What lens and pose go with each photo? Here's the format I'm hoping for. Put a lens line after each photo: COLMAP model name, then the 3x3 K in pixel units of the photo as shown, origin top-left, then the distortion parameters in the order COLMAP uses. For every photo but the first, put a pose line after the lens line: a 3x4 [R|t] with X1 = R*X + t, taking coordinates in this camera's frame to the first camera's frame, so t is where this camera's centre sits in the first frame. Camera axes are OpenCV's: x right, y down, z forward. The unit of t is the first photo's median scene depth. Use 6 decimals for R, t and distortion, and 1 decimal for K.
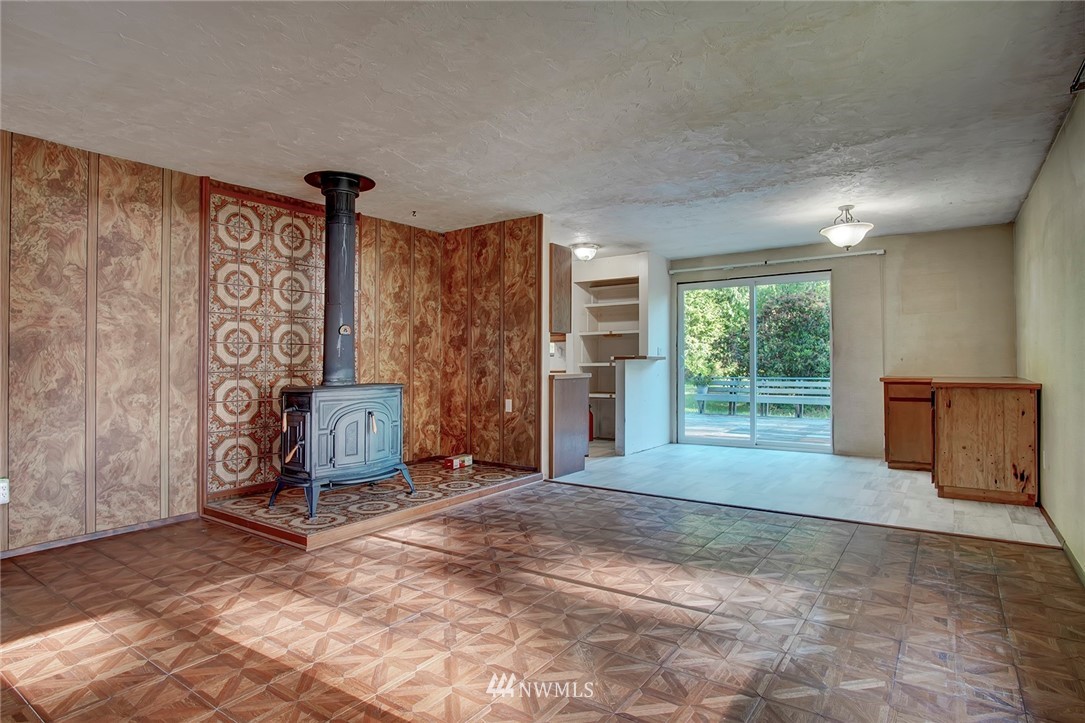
lens RADIAL K [[578.3, 0, 538.7], [0, 578.3, 365.8], [0, 0, 1]] dist [-0.010929, 0.003496]
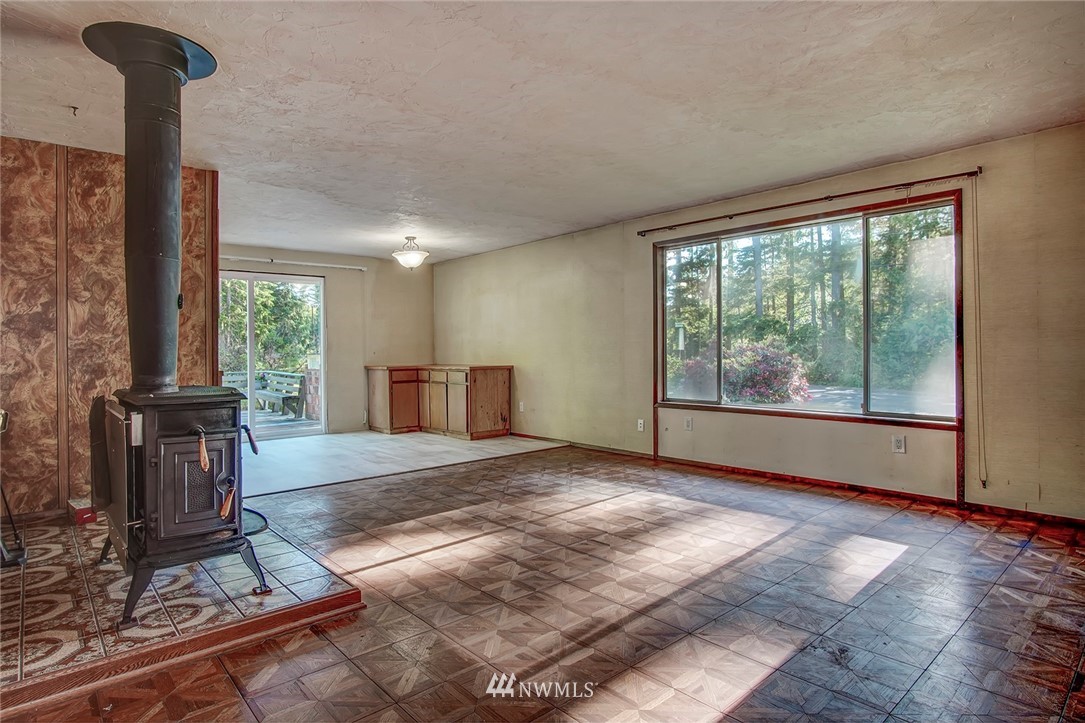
lens RADIAL K [[570.8, 0, 540.5], [0, 570.8, 361.8], [0, 0, 1]] dist [-0.005467, 0.000807]
pose [[0.260668, -0.014572, 0.965319, -0.626396], [0.016252, 0.999811, 0.010704, 0.001713], [-0.965292, 0.012898, 0.260855, 0.349220]]
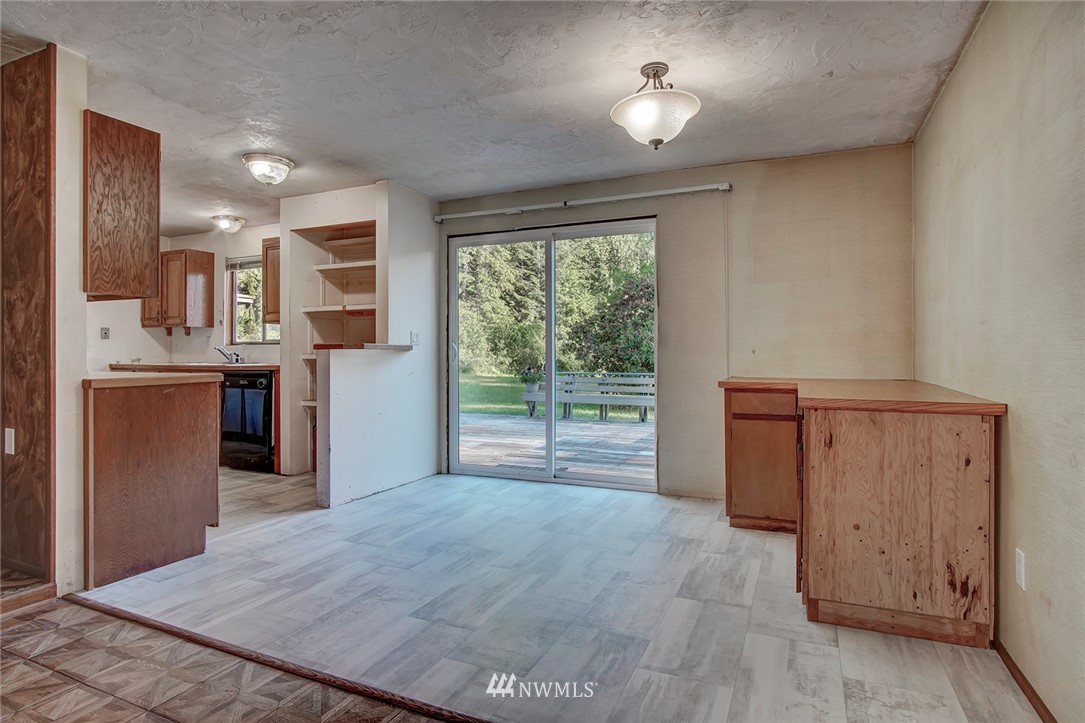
lens RADIAL K [[607.7, 0, 505.7], [0, 607.7, 357.8], [0, 0, 1]] dist [-0.000634, 0.002236]
pose [[0.987308, 0.003971, 0.158770, 0.286851], [-0.004411, 0.999987, 0.002416, -0.005281], [-0.158758, -0.003086, 0.987313, 0.428406]]
